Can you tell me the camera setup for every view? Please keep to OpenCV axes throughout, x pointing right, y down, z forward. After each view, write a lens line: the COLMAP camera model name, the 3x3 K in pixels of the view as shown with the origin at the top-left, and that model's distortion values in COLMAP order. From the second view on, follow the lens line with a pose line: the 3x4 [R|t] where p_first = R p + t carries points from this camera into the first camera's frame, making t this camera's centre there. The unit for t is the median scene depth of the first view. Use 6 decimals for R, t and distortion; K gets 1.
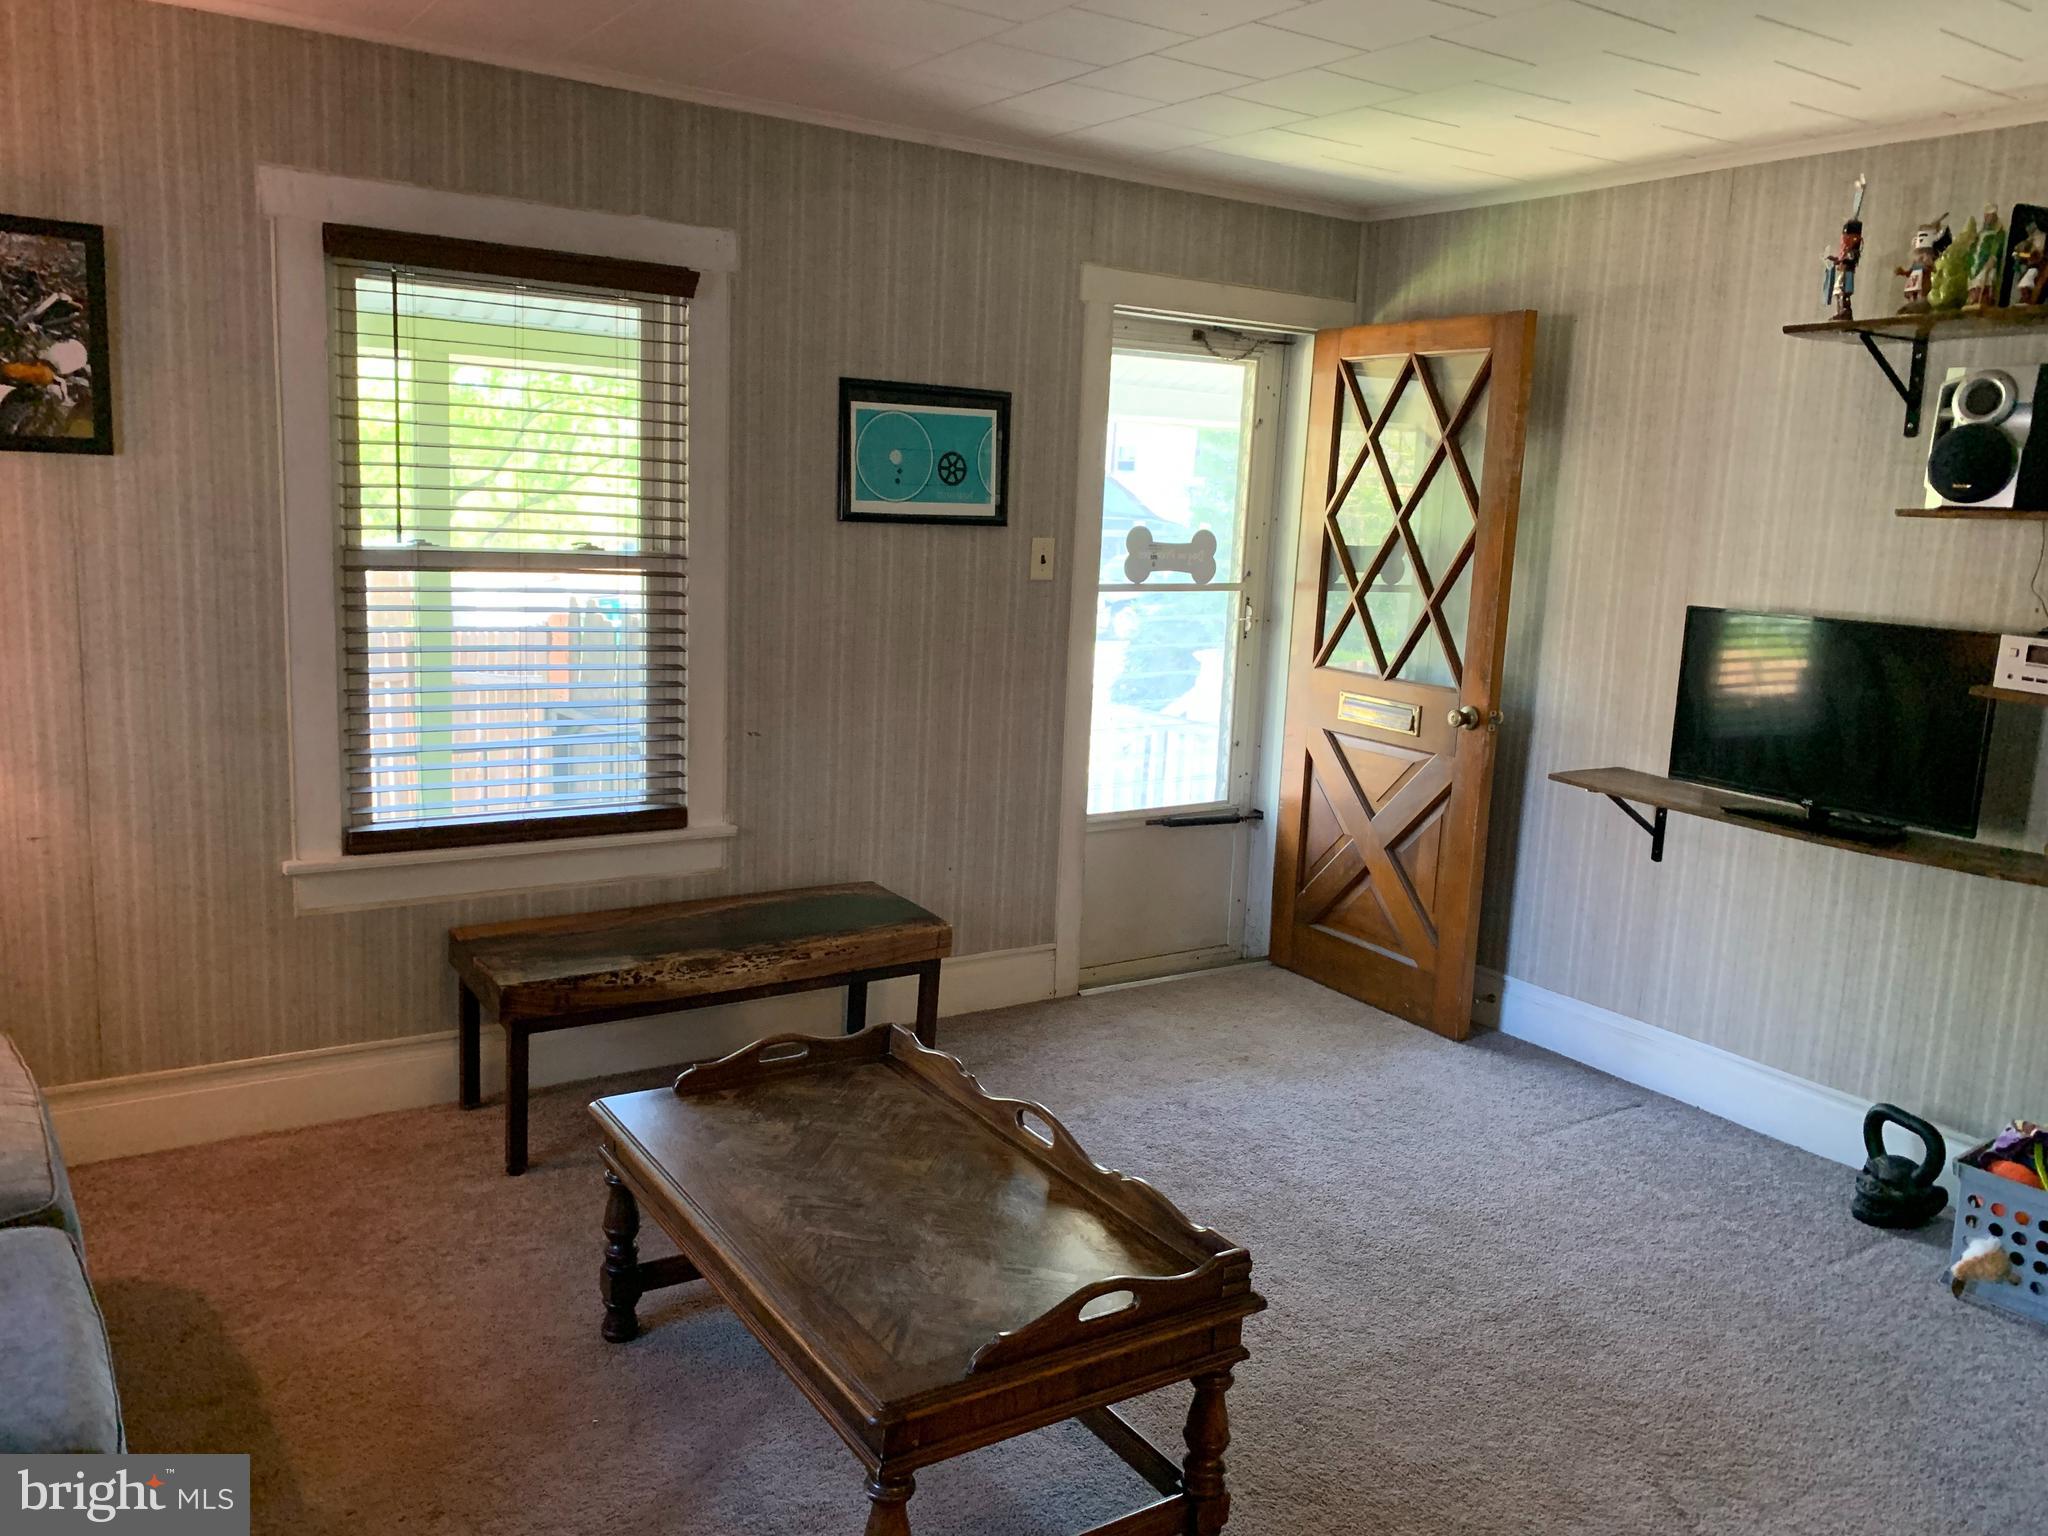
lens RADIAL K [[1532.5, 0, 1026.8], [0, 1532.5, 762.2], [0, 0, 1]] dist [0.033686, -0.036048]
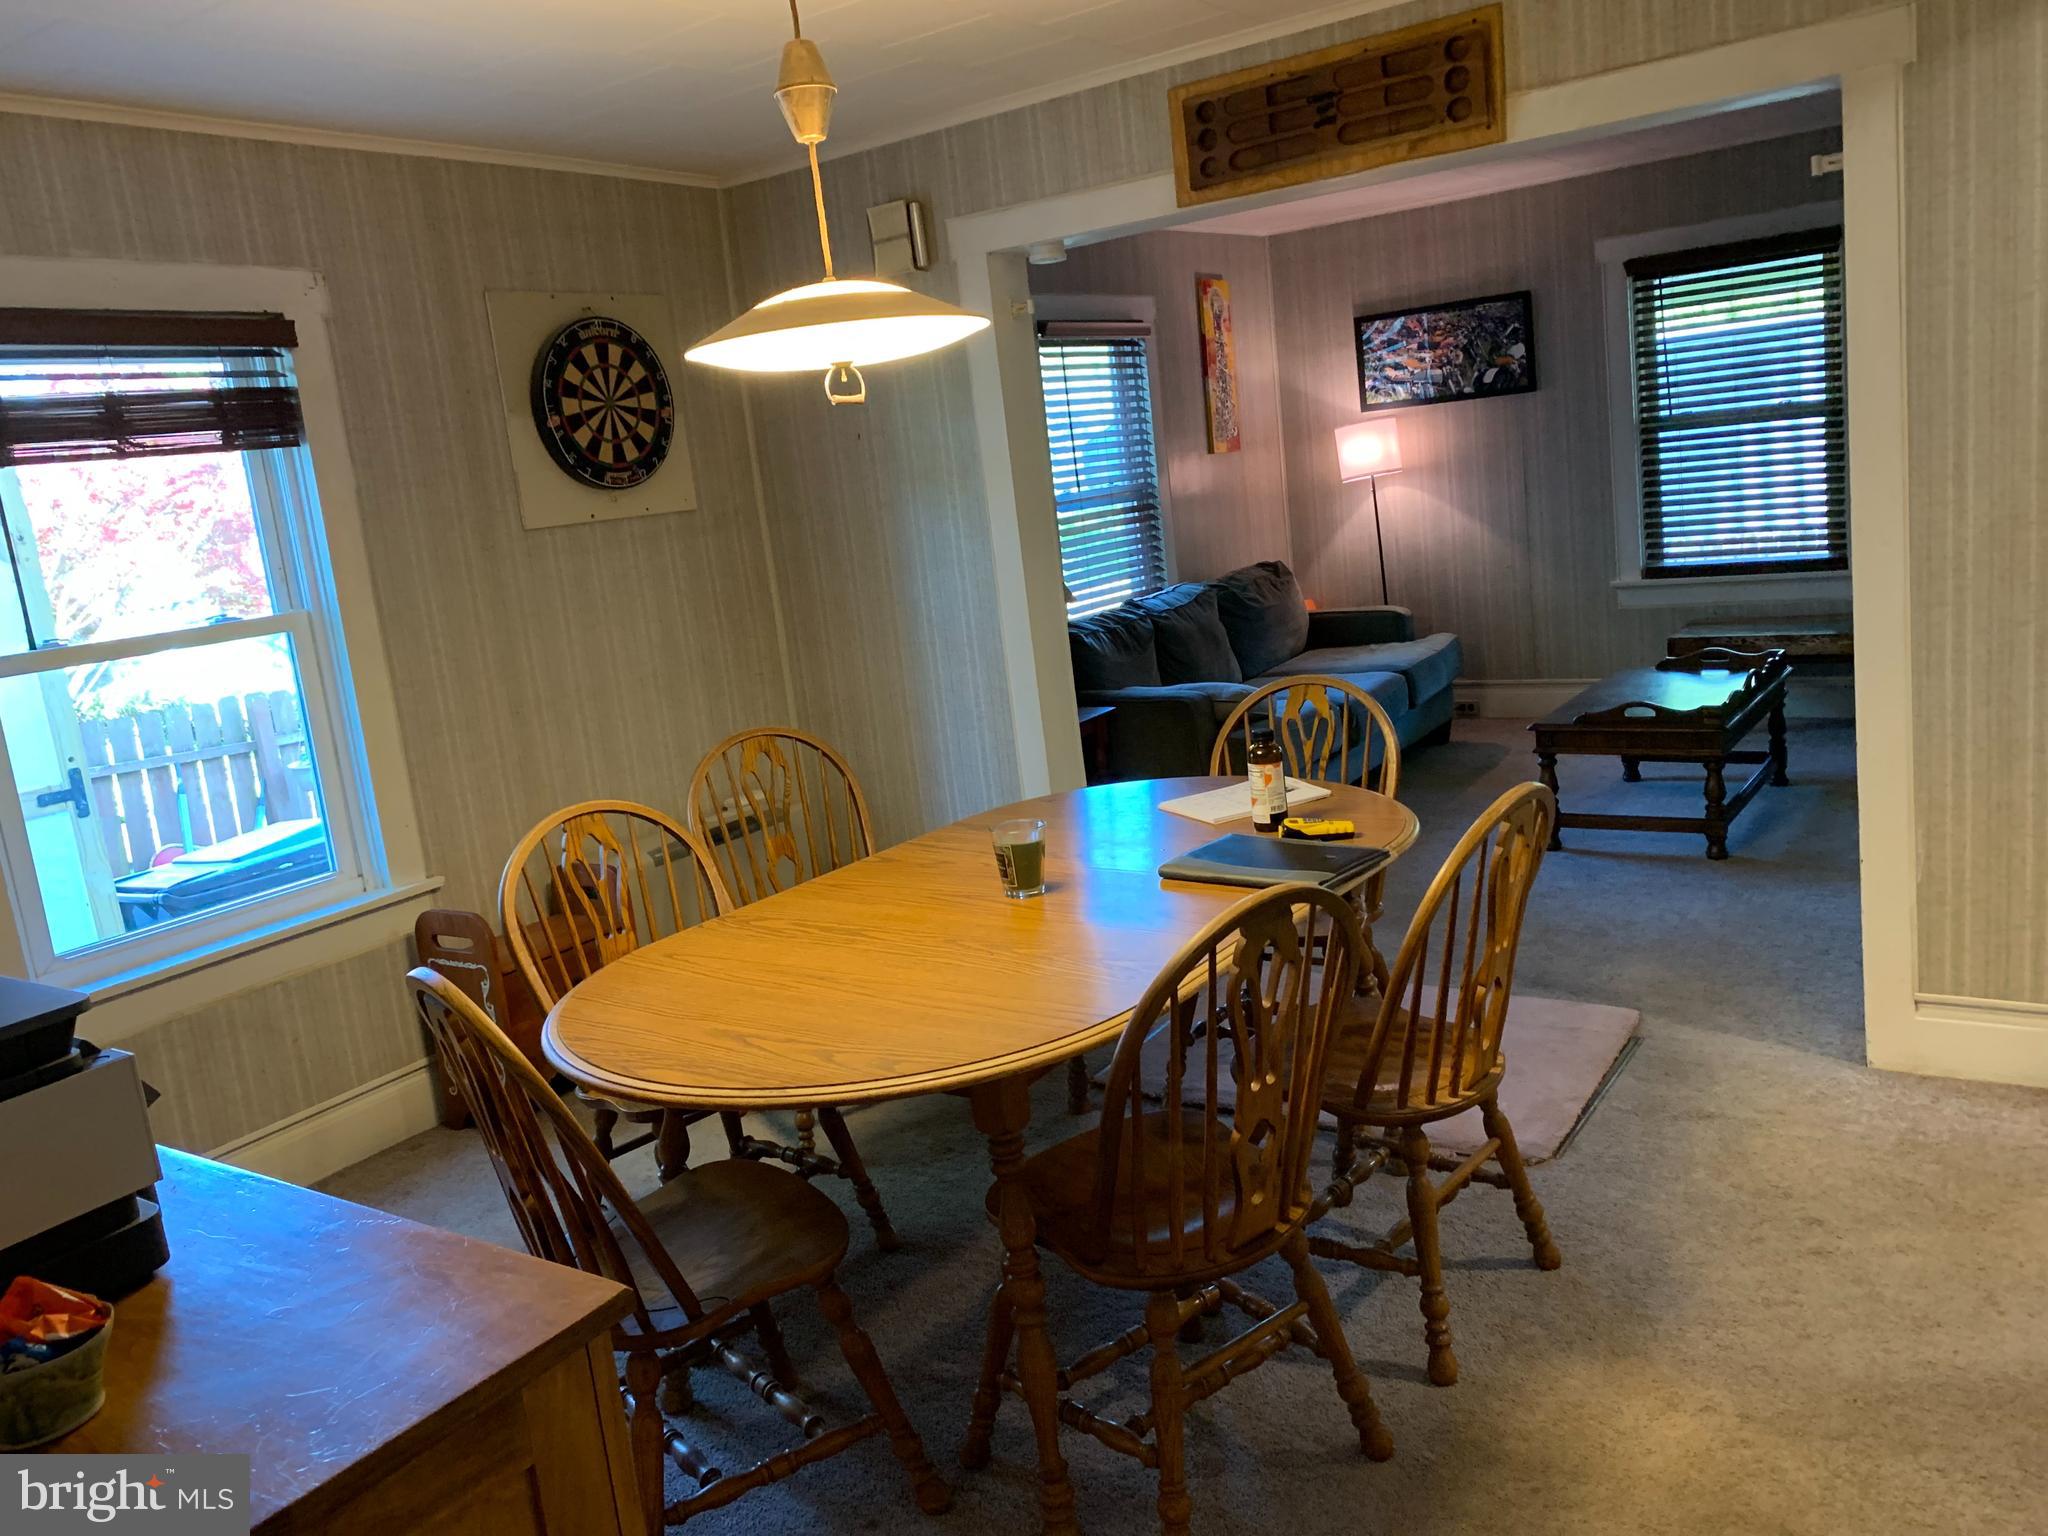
lens RADIAL K [[1532.5, 0, 1043.3], [0, 1532.5, 735.0], [0, 0, 1]] dist [0.033686, -0.036048]
pose [[0.376632, 0.079004, -0.922988, 1.109181], [-0.024377, 0.996857, 0.075380, 0.131584], [0.926042, -0.005891, 0.377374, -0.451630]]
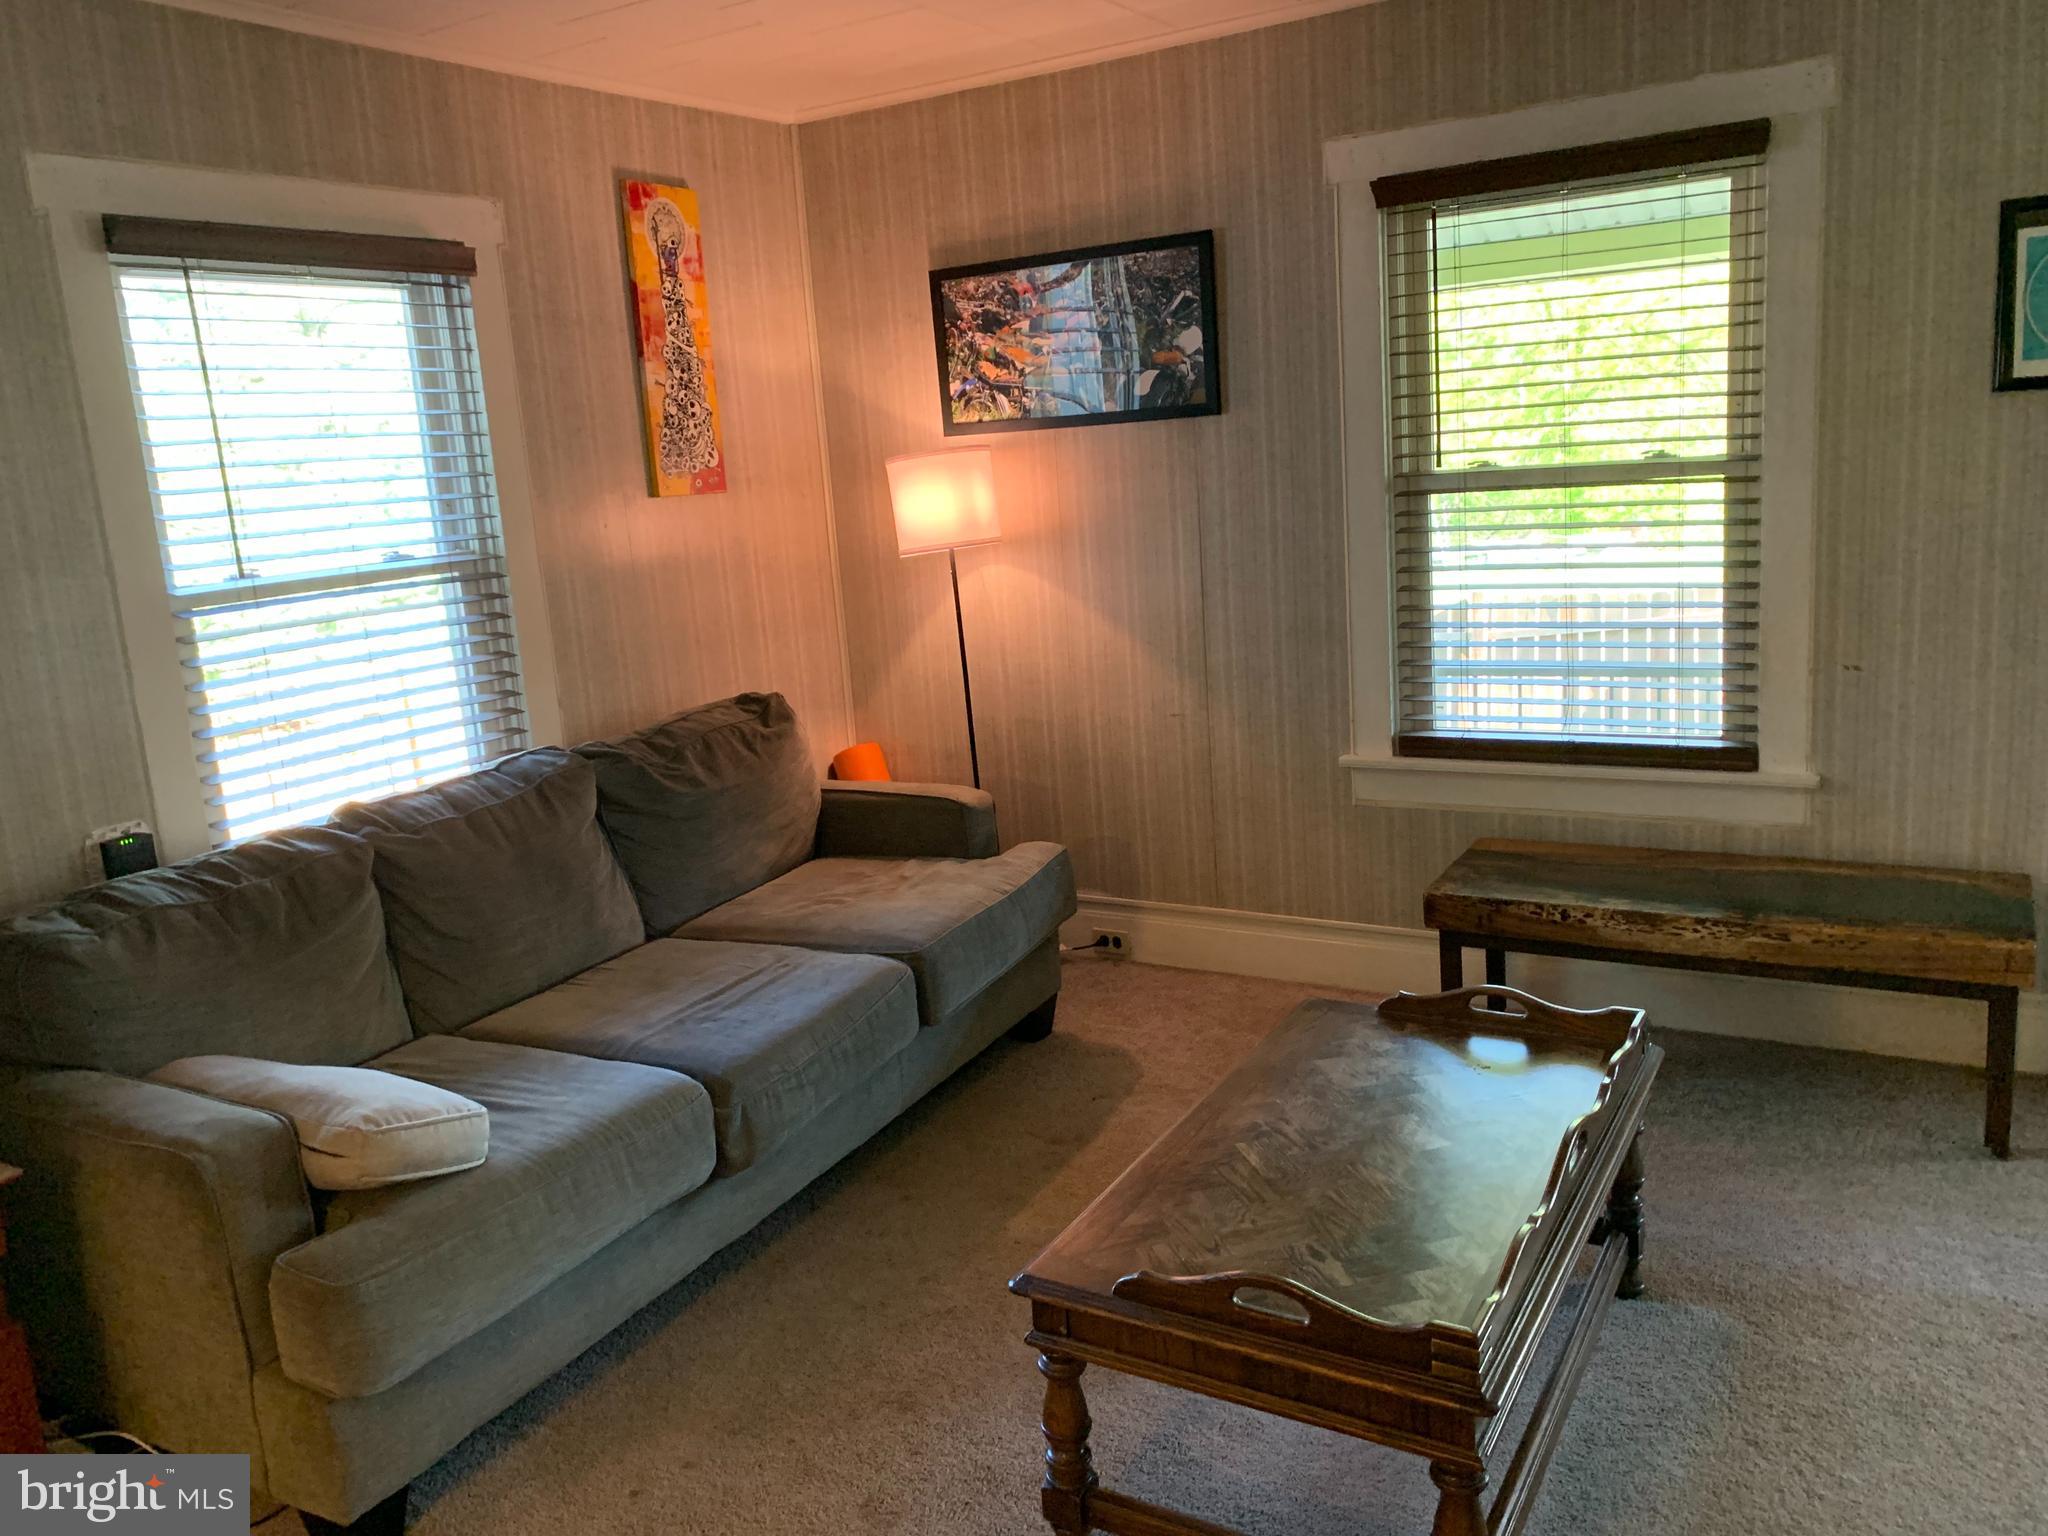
lens RADIAL K [[1532.5, 0, 1009.0], [0, 1532.5, 752.4], [0, 0, 1]] dist [0.033686, -0.036048]
pose [[0.442622, 0.102587, -0.890821, 0.422423], [-0.058810, 0.994616, 0.085319, -0.020064], [0.894777, 0.014625, 0.446273, 0.265629]]
